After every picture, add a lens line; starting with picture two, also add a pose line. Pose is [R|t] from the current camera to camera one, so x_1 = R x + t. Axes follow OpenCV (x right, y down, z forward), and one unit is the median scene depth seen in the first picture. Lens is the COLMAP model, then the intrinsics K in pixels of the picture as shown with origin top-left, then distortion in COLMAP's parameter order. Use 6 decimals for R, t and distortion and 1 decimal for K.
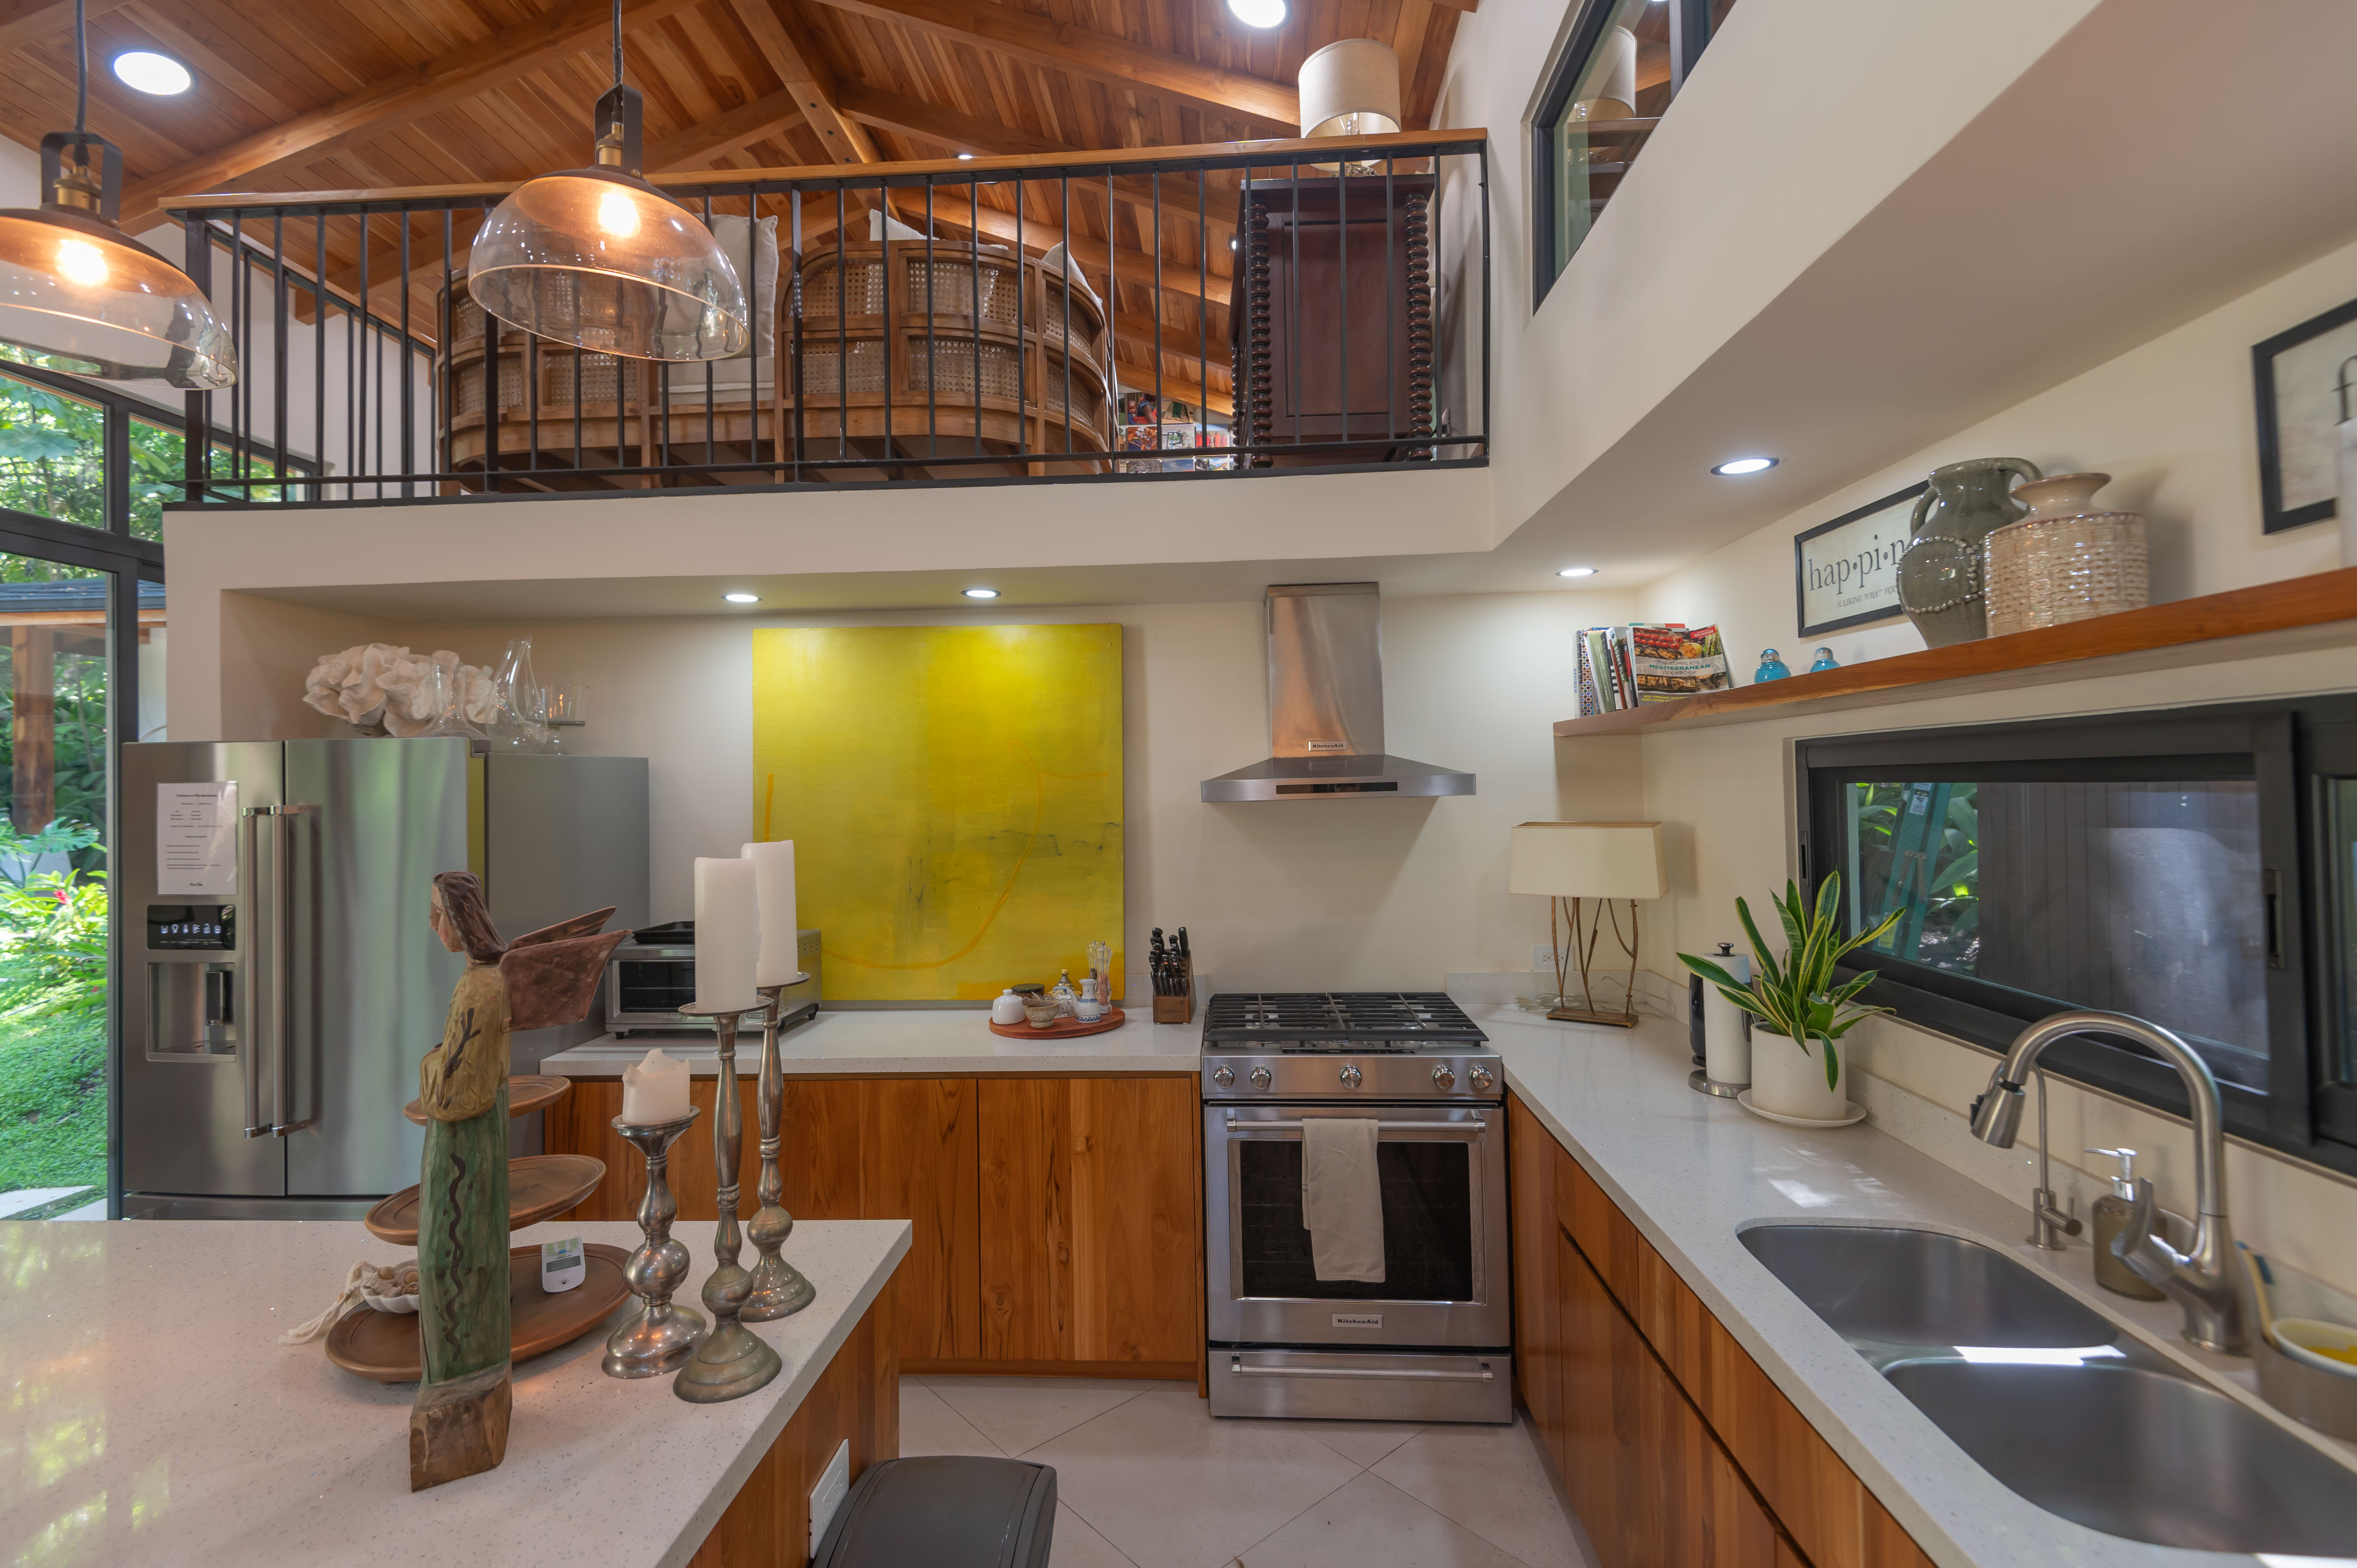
lens RADIAL K [[1048.1, 0, 1178.7], [0, 1048.1, 771.5], [0, 0, 1]] dist [0.039784, -0.020658]
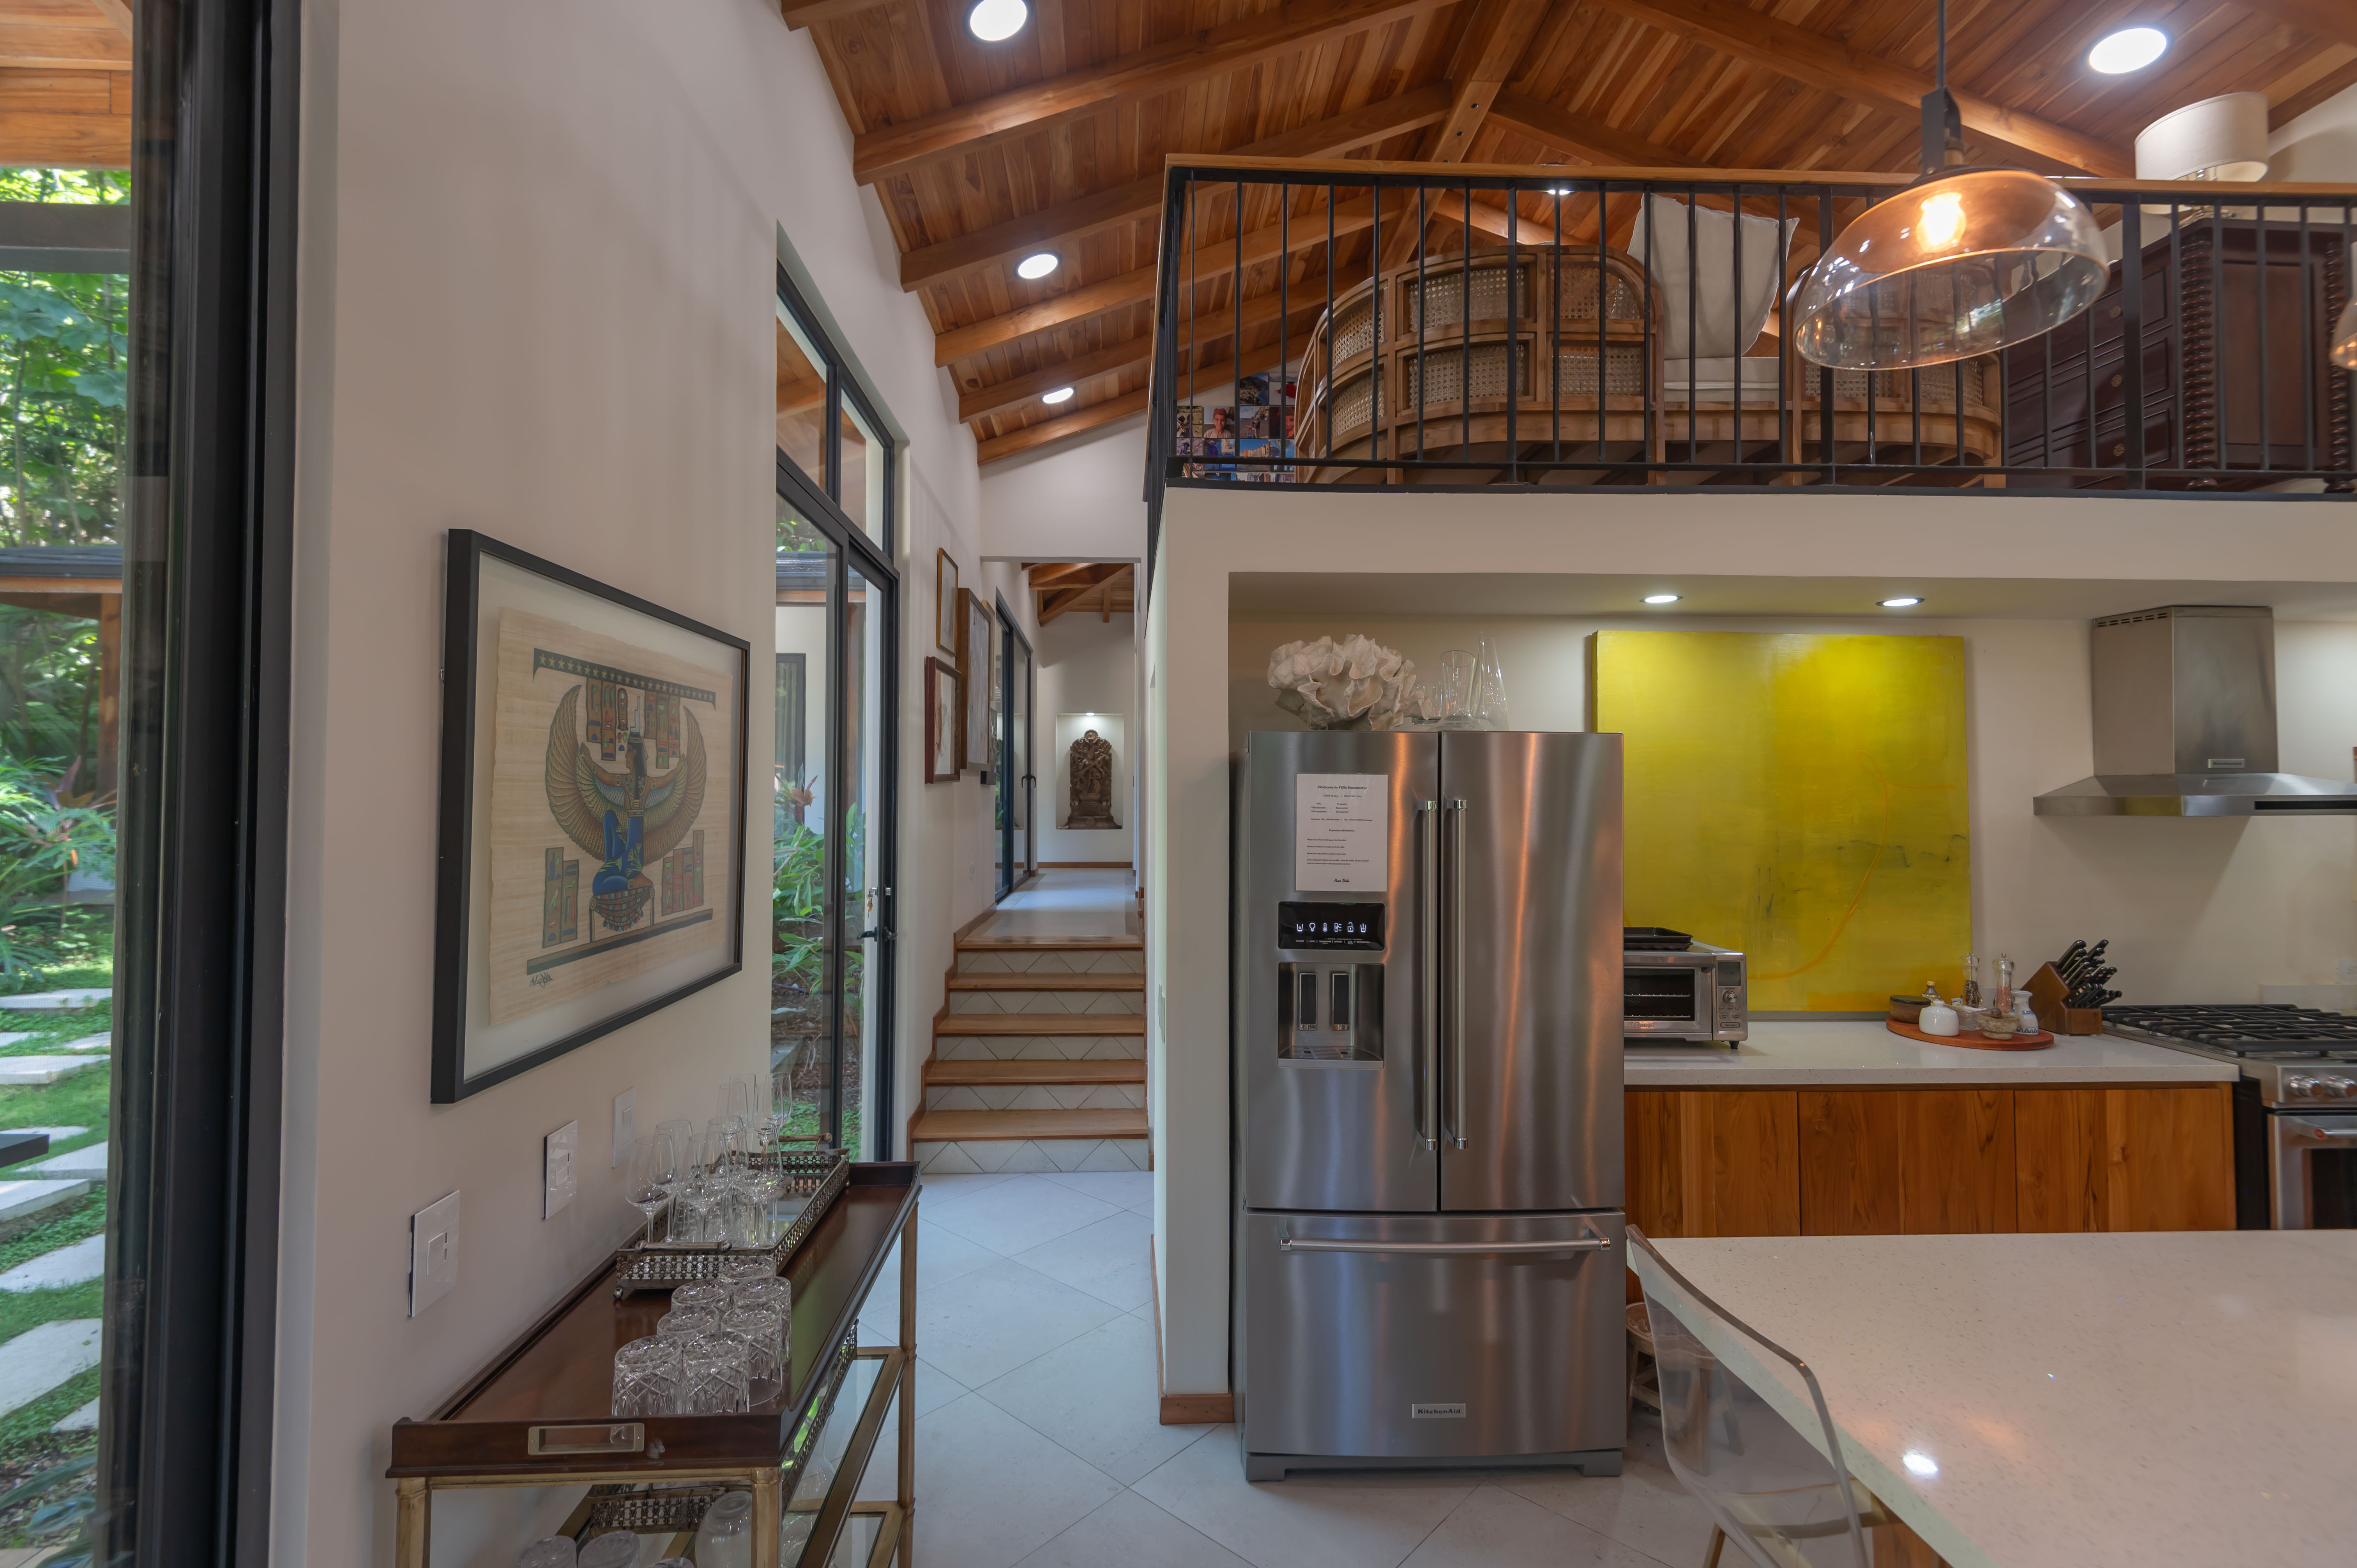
lens RADIAL K [[1064.7, 0, 1172.6], [0, 1064.7, 770.4], [0, 0, 1]] dist [0.037328, -0.021668]
pose [[0.994516, 0.023206, 0.101981, -1.105971], [-0.021617, 0.999628, -0.016658, 0.024983], [-0.102330, 0.014362, 0.994647, 0.063032]]
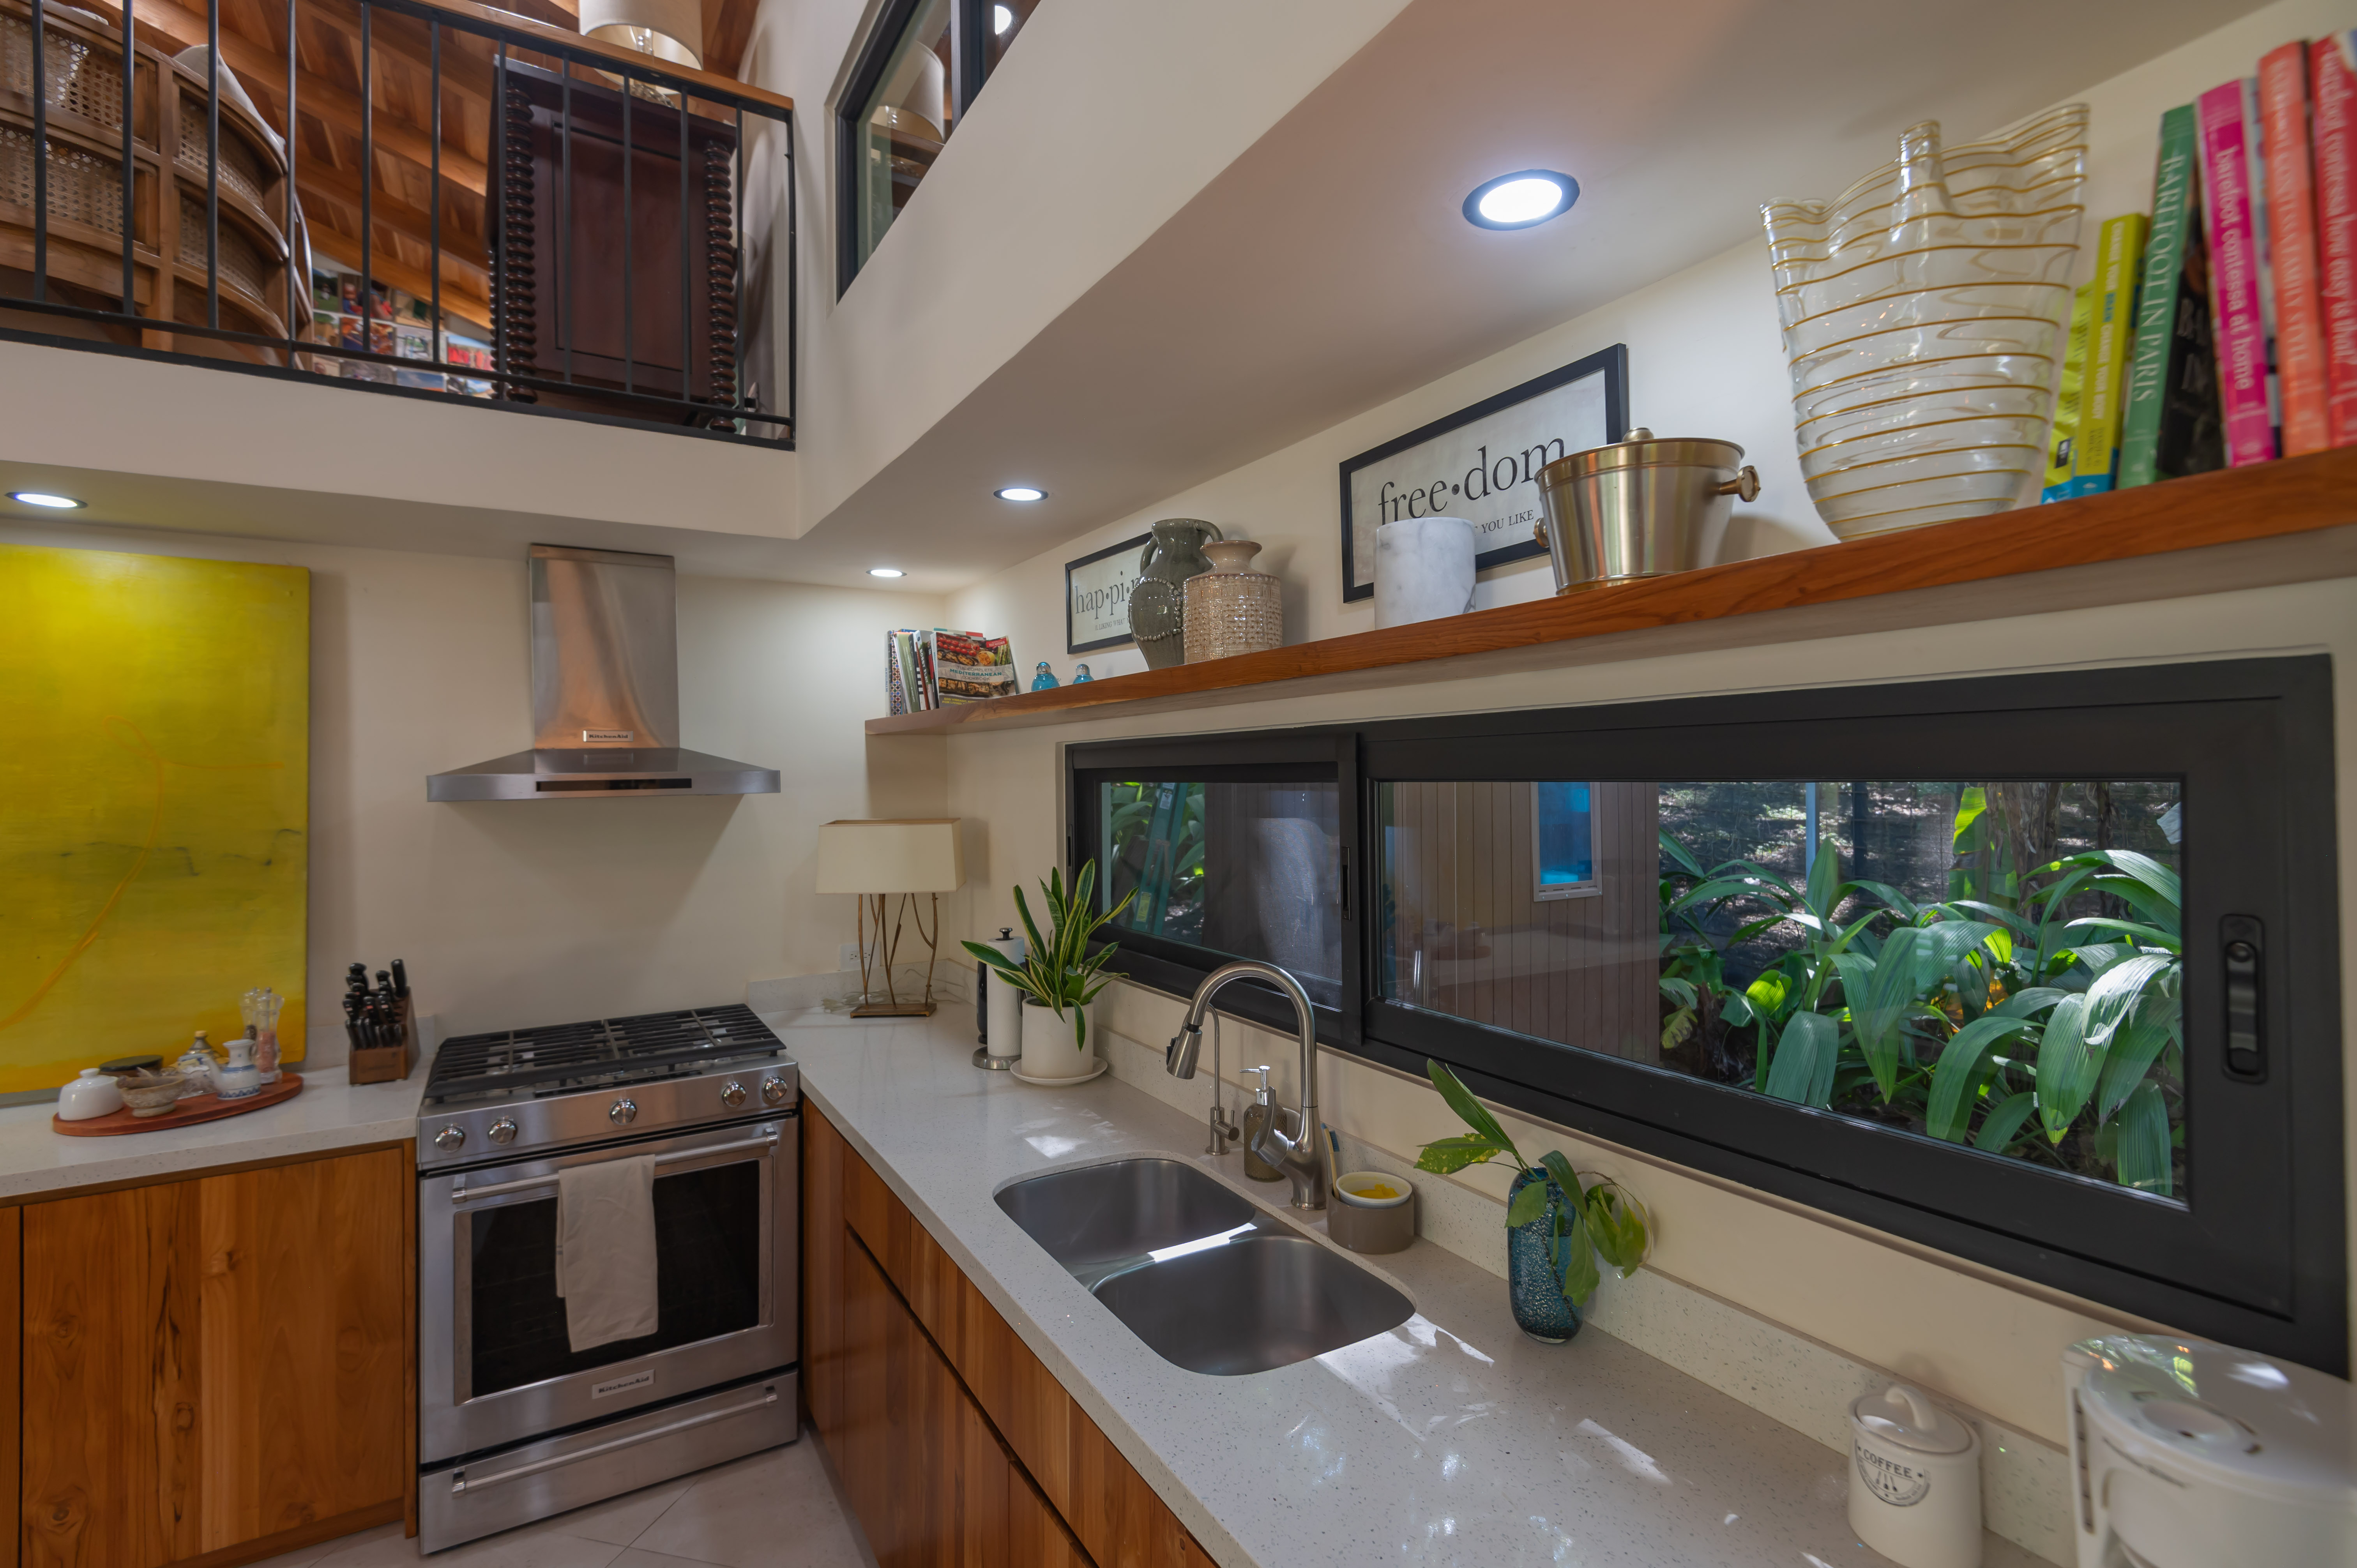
lens RADIAL K [[1064.7, 0, 1172.6], [0, 1064.7, 770.4], [0, 0, 1]] dist [0.037328, -0.021668]
pose [[0.826600, 0.012909, 0.562641, 0.029346], [-0.013596, 0.999903, -0.002968, 0.000058], [-0.562625, -0.005196, 0.826696, -0.004161]]
